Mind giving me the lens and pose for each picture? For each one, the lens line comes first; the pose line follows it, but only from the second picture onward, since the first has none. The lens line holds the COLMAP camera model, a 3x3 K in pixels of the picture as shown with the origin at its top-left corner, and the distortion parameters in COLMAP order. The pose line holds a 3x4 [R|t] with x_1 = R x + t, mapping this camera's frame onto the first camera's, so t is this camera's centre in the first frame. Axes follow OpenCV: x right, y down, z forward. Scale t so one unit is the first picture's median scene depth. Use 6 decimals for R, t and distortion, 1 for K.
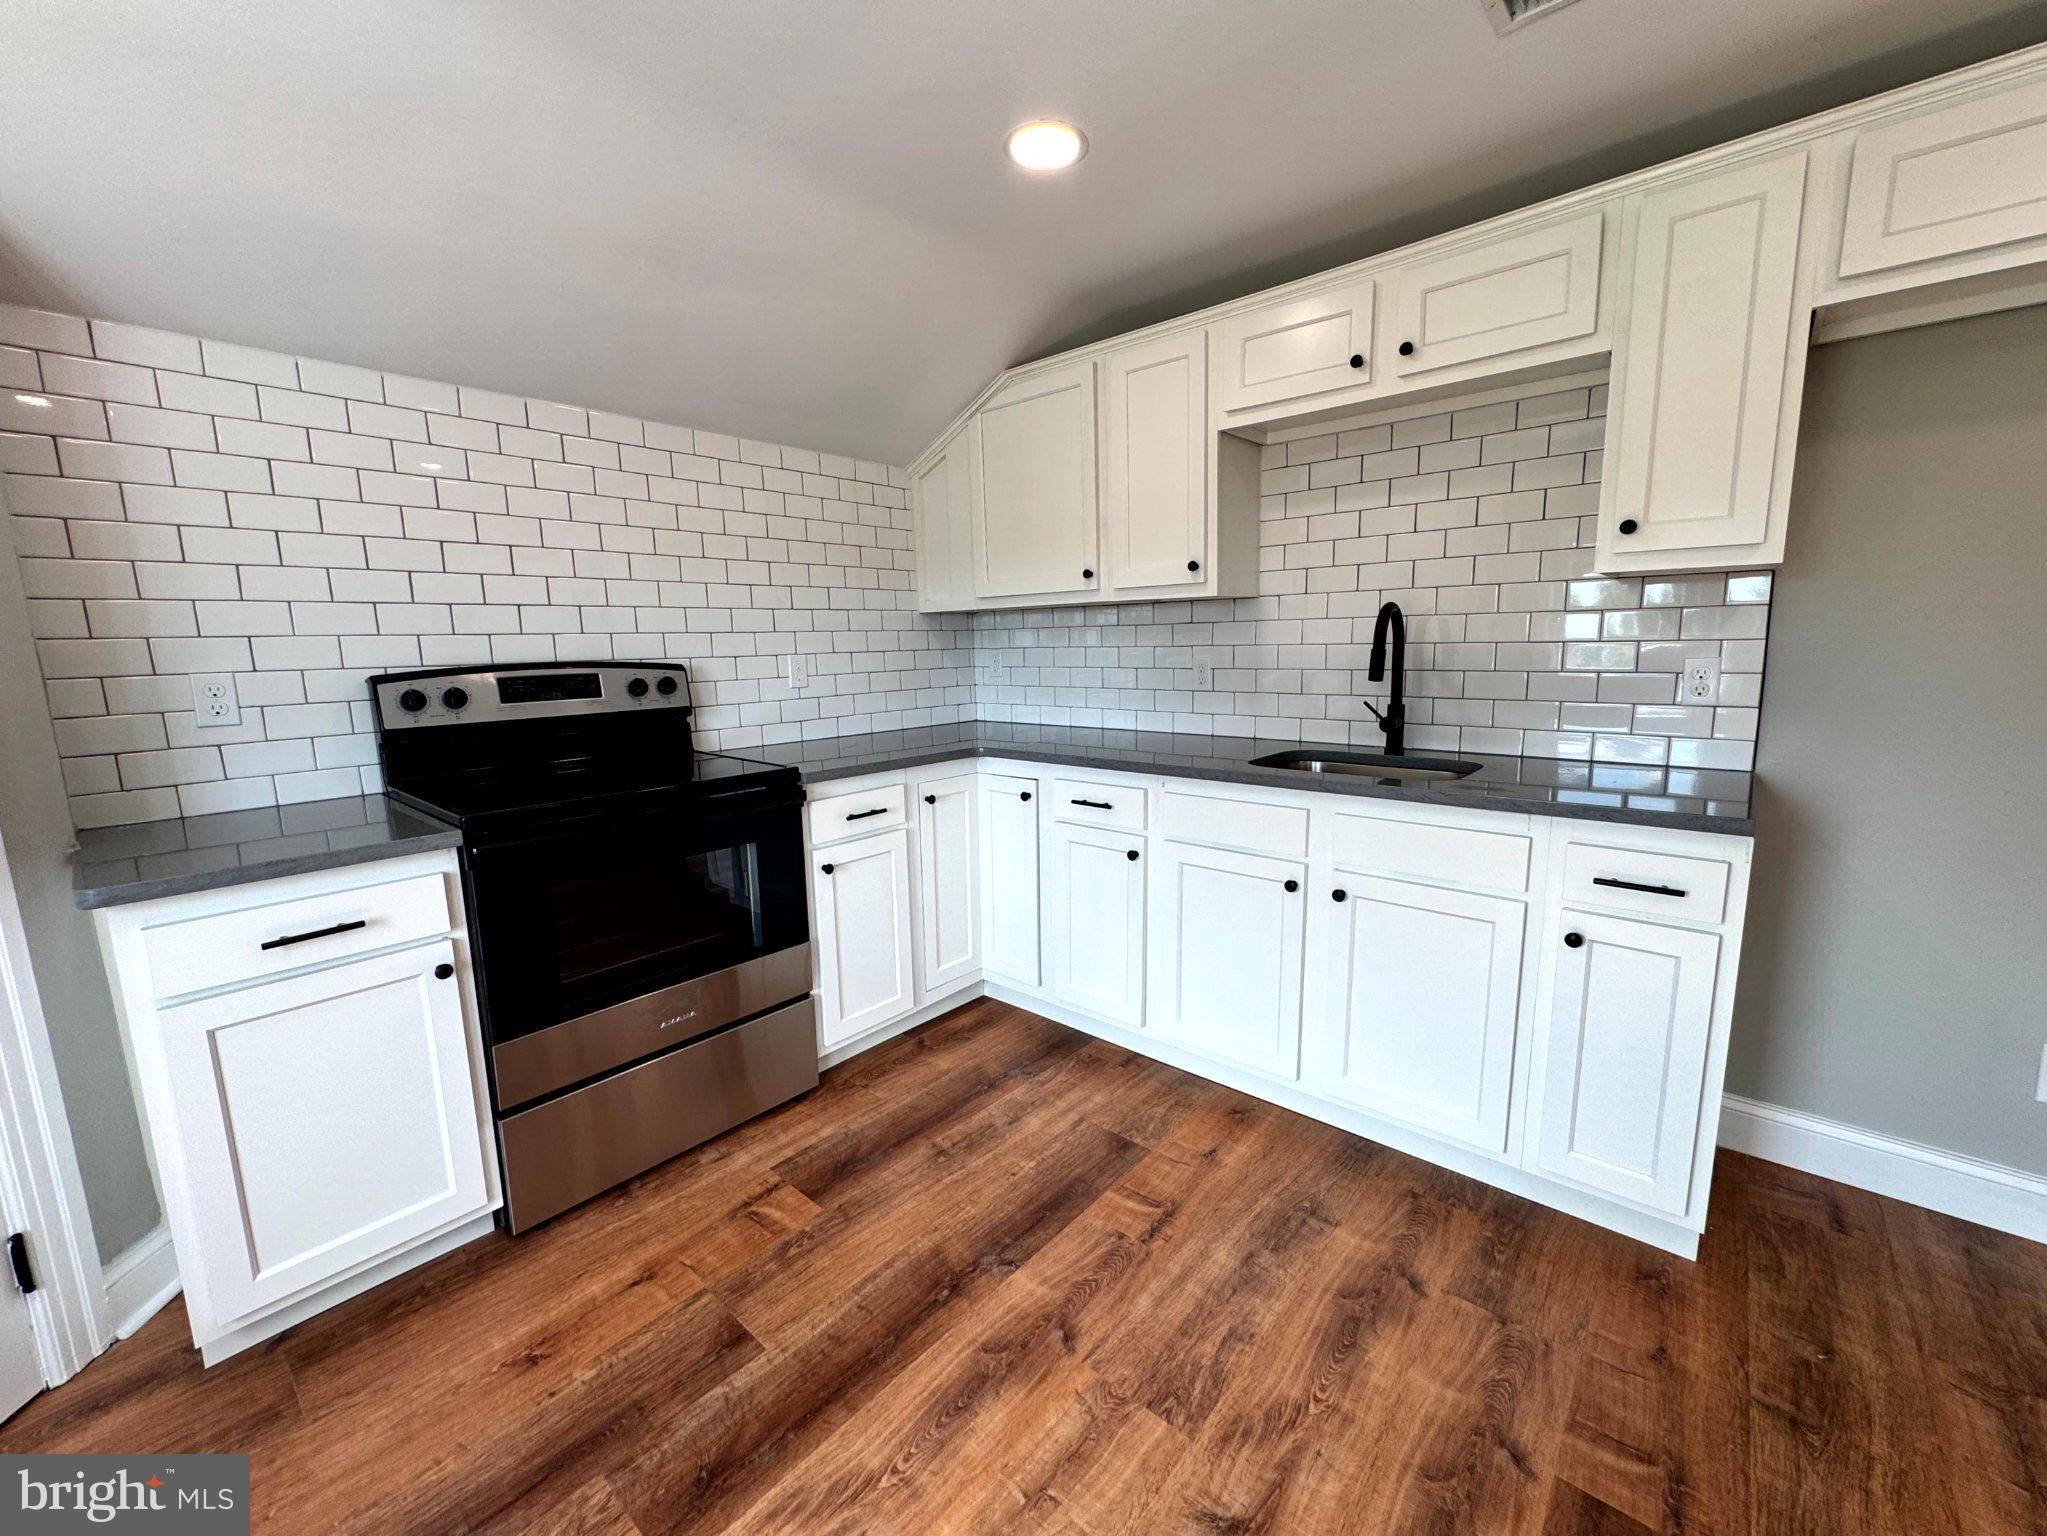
lens RADIAL K [[818.6, 0, 1023.5], [0, 818.6, 768.0], [0, 0, 1]] dist [-0.002582, 0.000234]
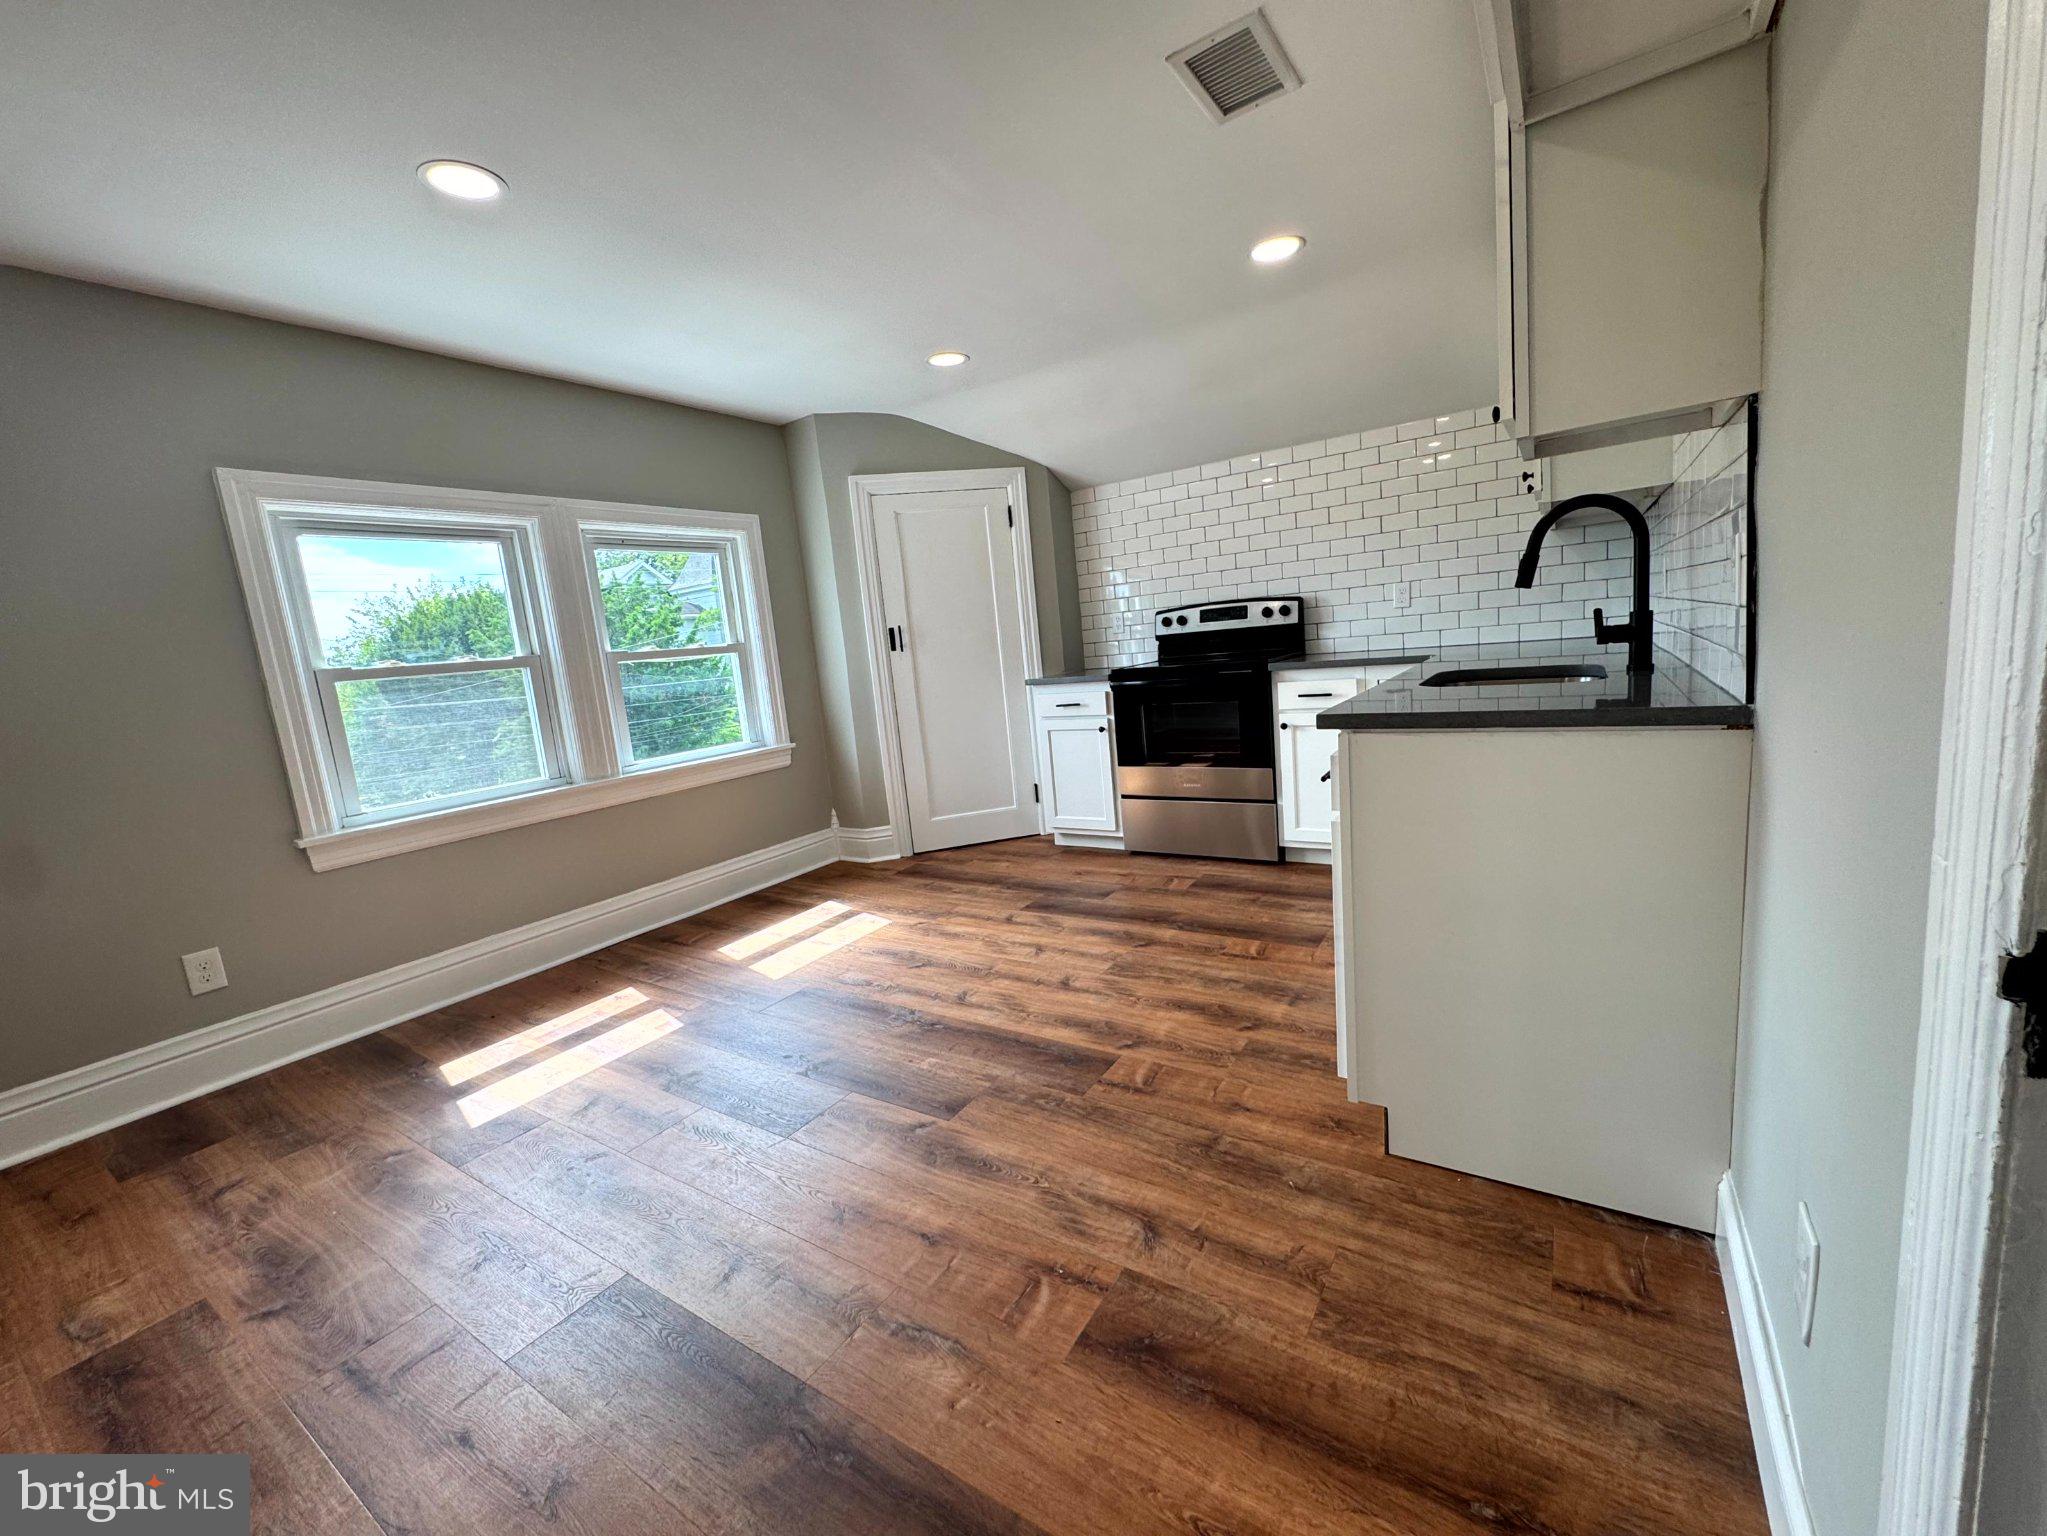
lens RADIAL K [[819.1, 0, 1023.5], [0, 819.1, 768.0], [0, 0, 1]] dist [-0.001338, 0.000301]
pose [[0.135465, 0.161734, -0.977492, 1.626167], [-0.065232, 0.985902, 0.154085, -0.010617], [0.988632, 0.042890, 0.144105, 0.357380]]
